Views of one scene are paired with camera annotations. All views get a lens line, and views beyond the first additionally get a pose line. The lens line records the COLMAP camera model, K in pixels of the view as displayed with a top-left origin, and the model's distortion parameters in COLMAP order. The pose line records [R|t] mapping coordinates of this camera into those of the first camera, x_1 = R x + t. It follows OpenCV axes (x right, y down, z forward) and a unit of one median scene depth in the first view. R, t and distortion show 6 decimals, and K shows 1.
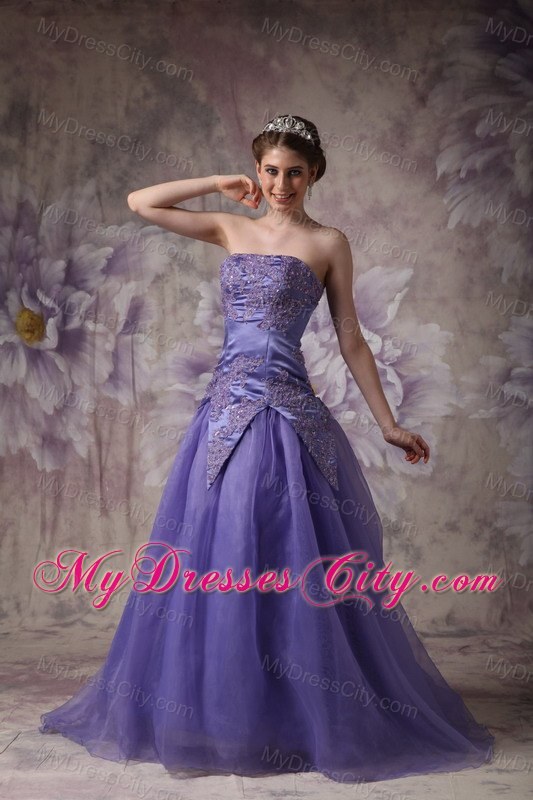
lens RADIAL K [[1794.4, 0, 277.2], [0, 1794.4, 404.3], [0, 0, 1]] dist [0.499699, 0.000000]
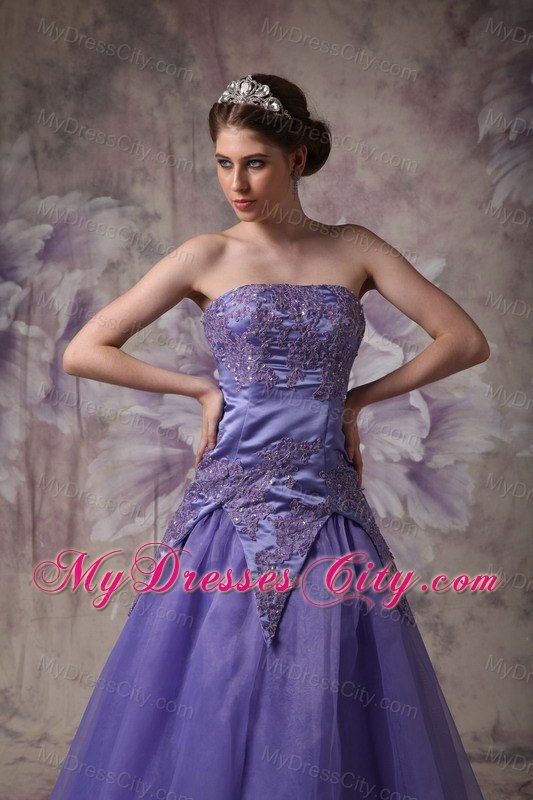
lens RADIAL K [[1794.4, 0, 262.0], [0, 1794.4, 403.7], [0, 0, 1]] dist [0.499699, 0.000000]
pose [[0.999312, 0.012115, 0.035059, -0.028675], [-0.013211, 0.999426, 0.031197, -0.036740], [-0.034661, -0.031639, 0.998898, 0.233753]]
